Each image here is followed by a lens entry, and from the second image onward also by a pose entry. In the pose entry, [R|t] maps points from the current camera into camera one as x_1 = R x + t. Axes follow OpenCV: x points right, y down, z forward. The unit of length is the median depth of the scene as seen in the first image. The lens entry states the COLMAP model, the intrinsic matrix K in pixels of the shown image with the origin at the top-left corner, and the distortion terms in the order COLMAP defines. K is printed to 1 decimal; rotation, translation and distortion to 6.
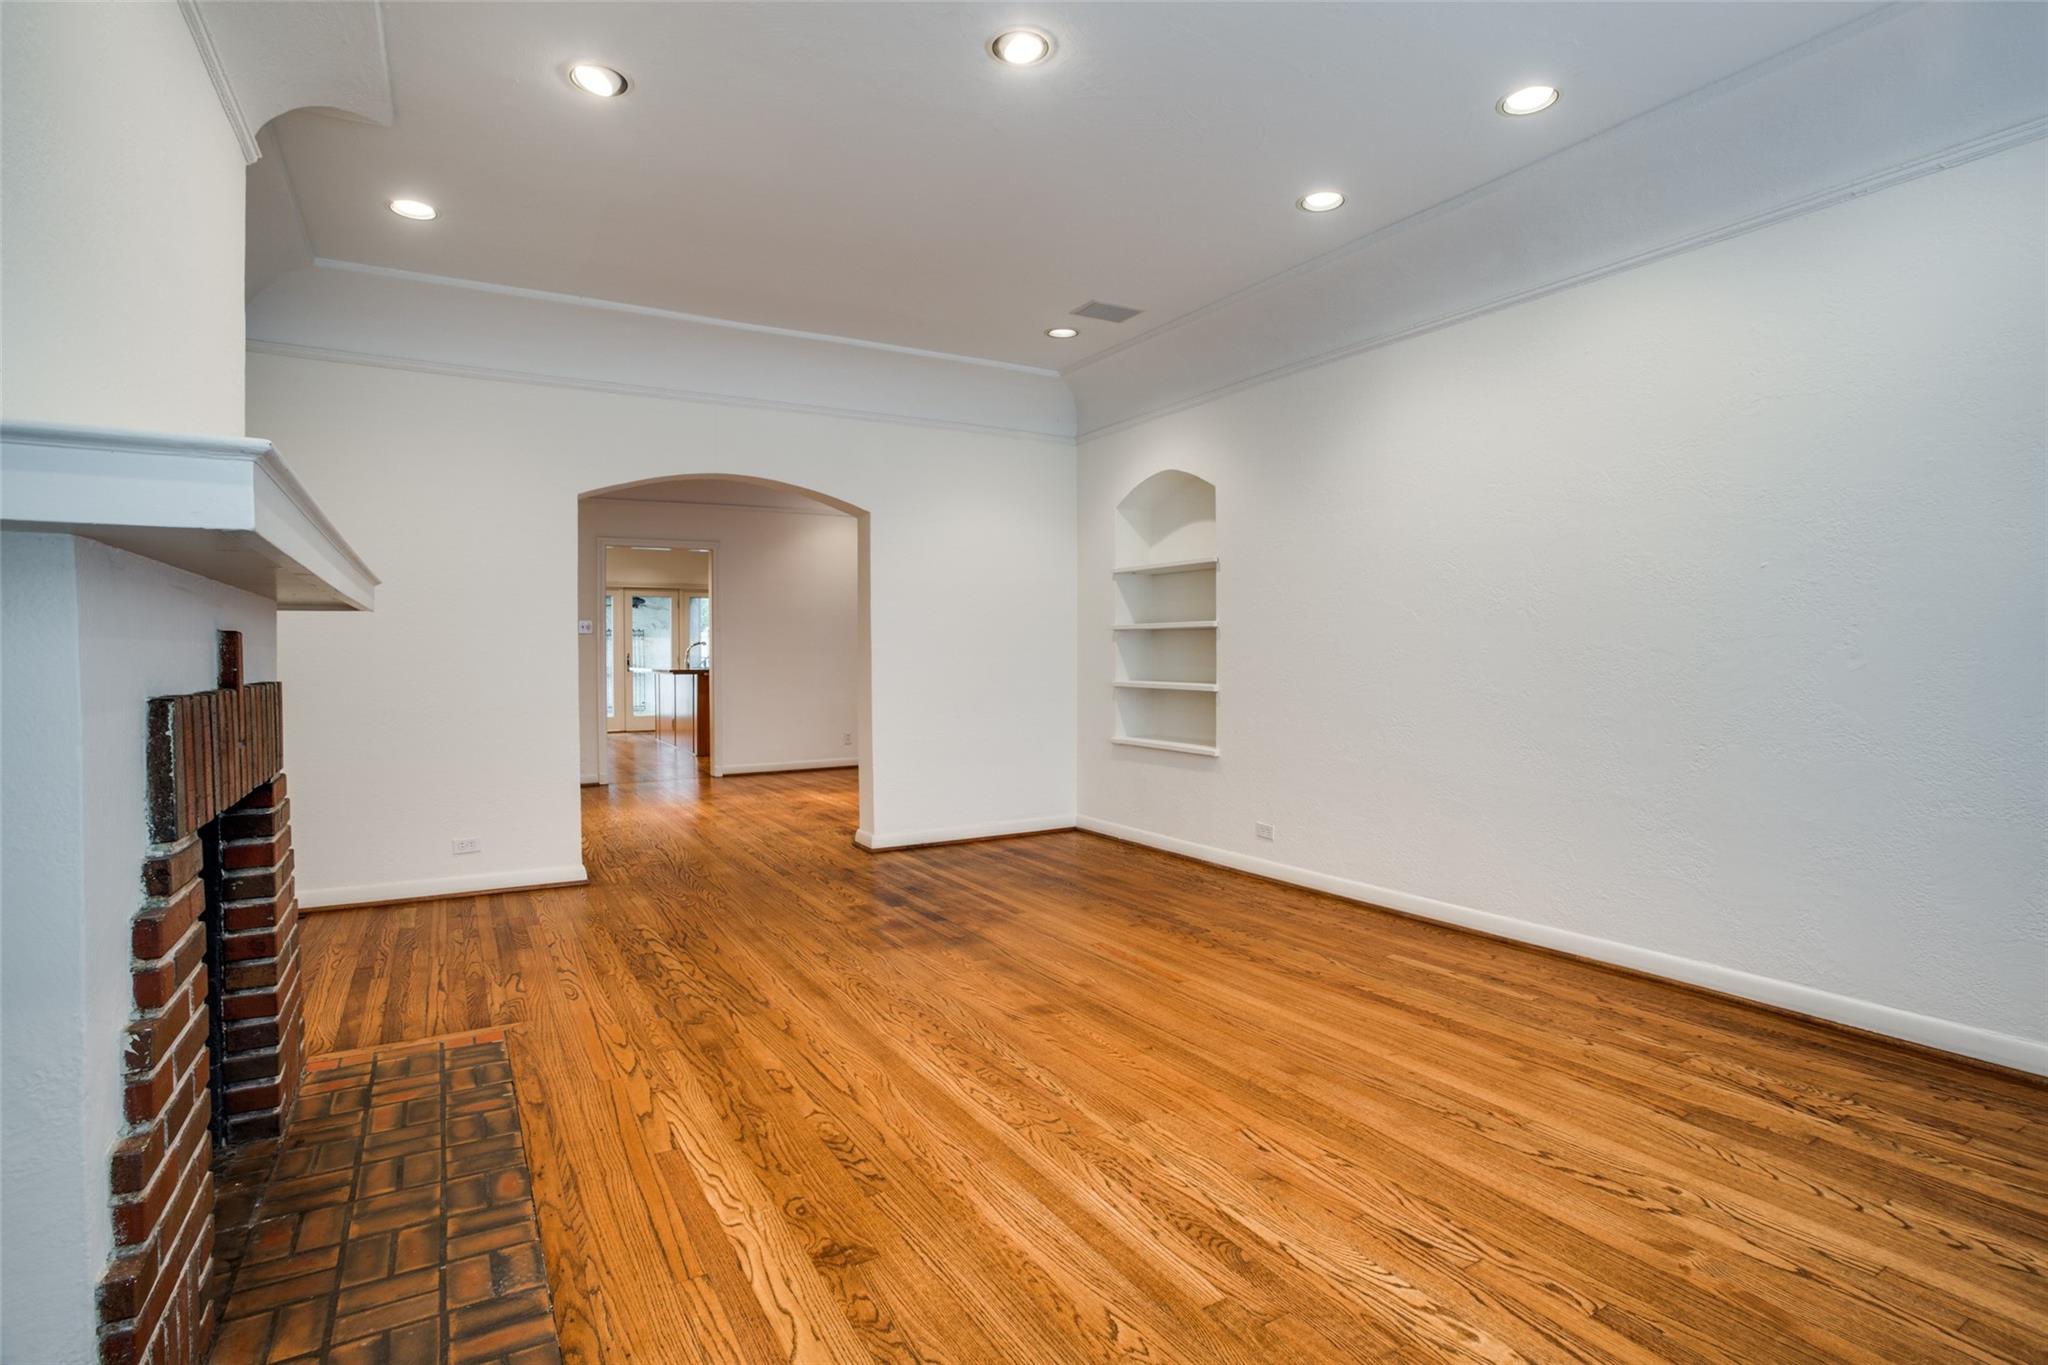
lens RADIAL K [[992.4, 0, 1029.8], [0, 992.4, 667.8], [0, 0, 1]] dist [-0.023908, 0.005331]
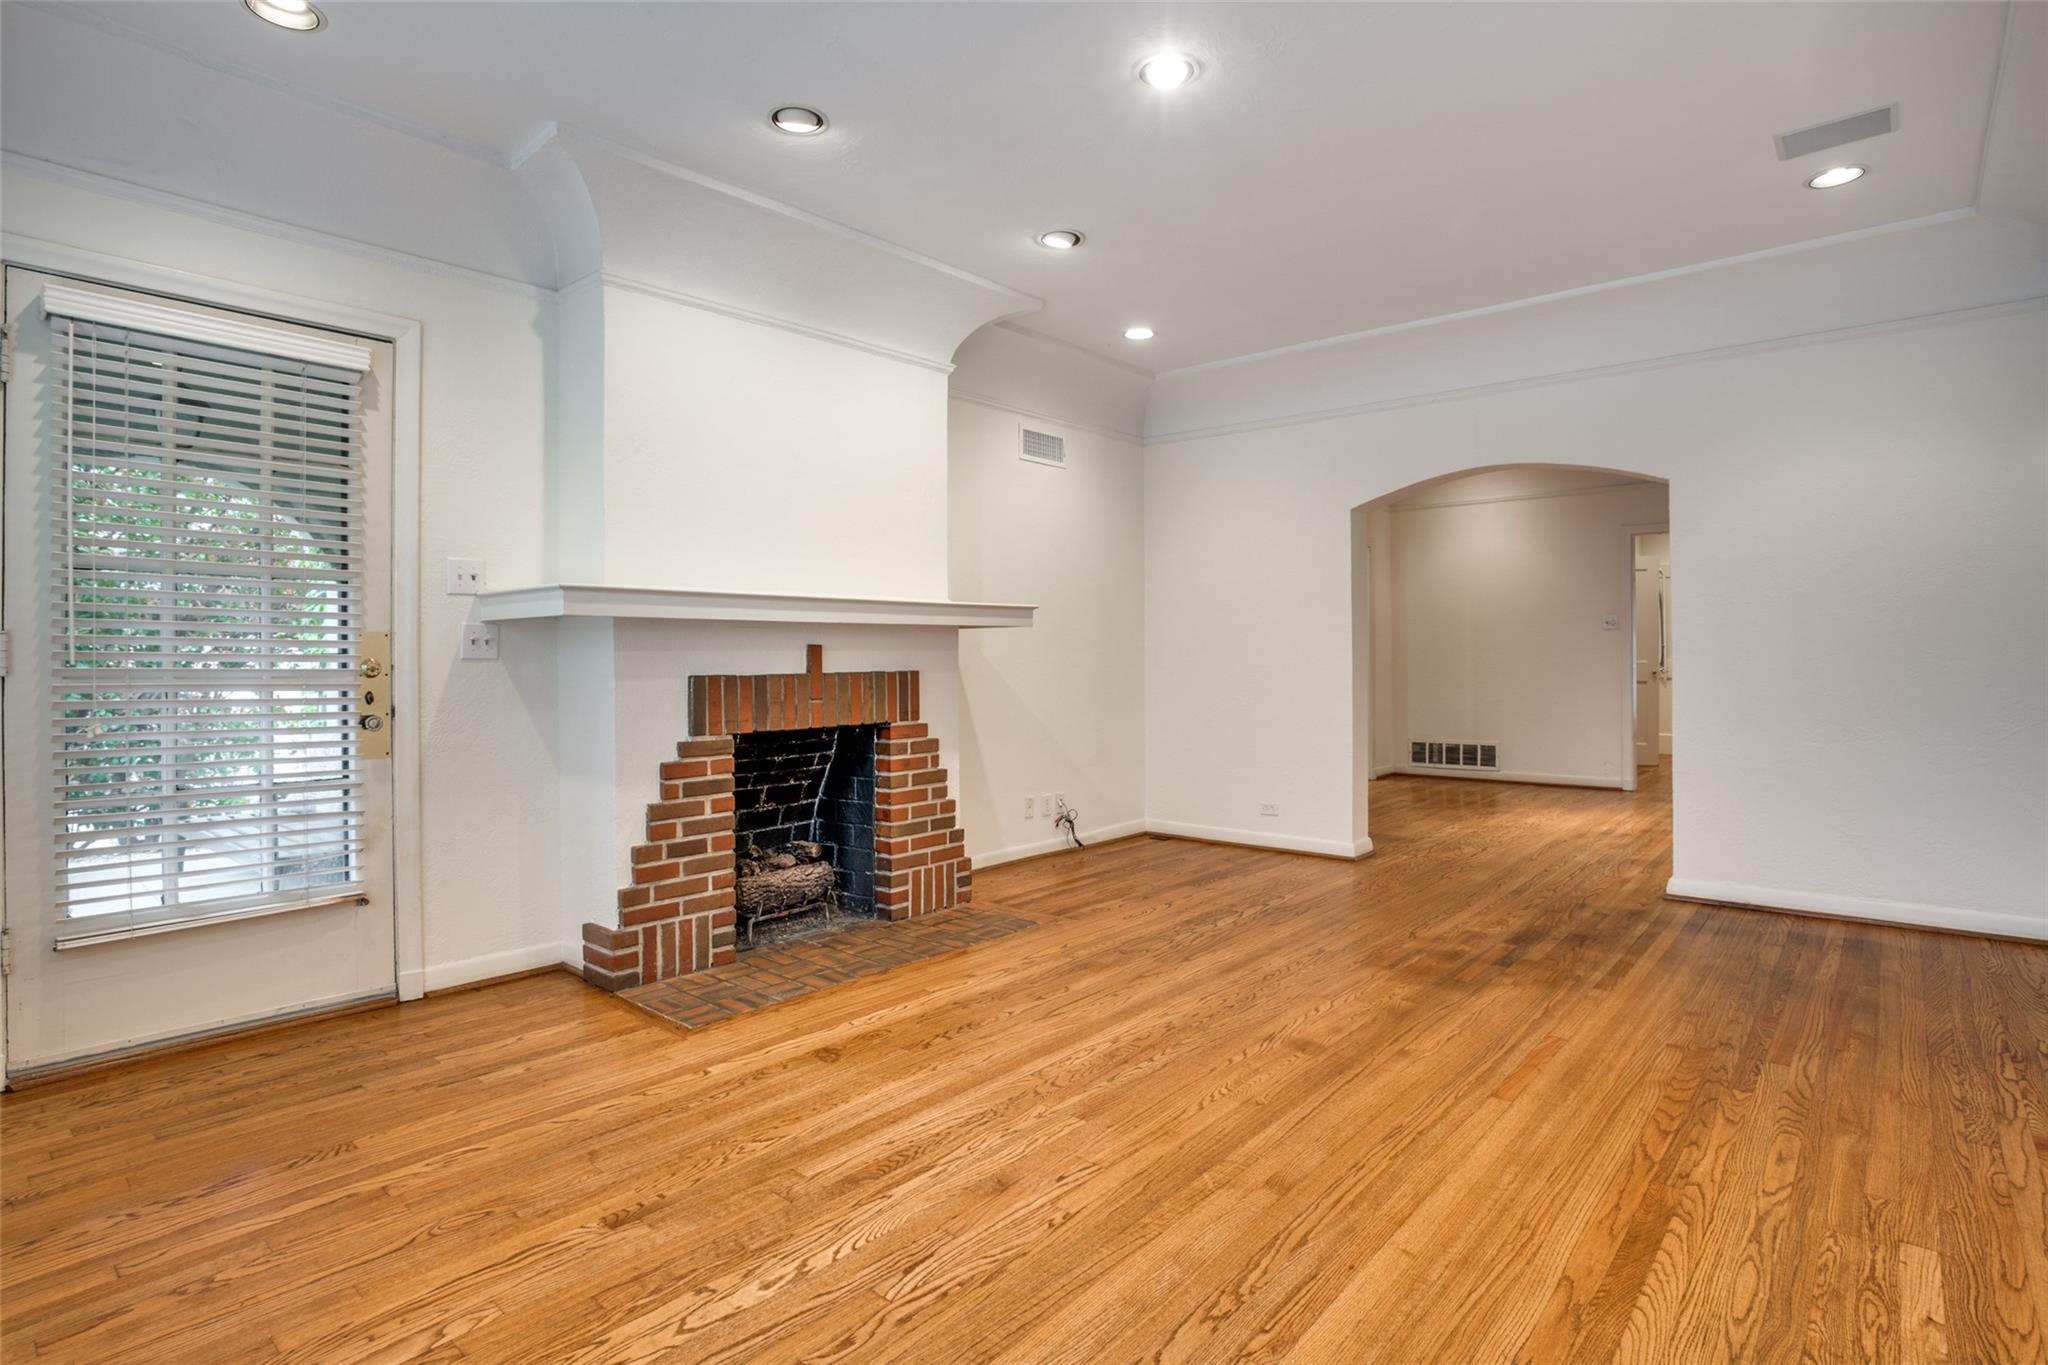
lens RADIAL K [[992.4, 0, 1032.5], [0, 992.4, 682.6], [0, 0, 1]] dist [-0.023908, 0.005331]
pose [[0.303772, 0.011240, -0.952679, 1.002847], [0.007811, 0.999867, 0.014287, -0.009459], [0.952713, -0.011781, 0.303644, 0.602257]]
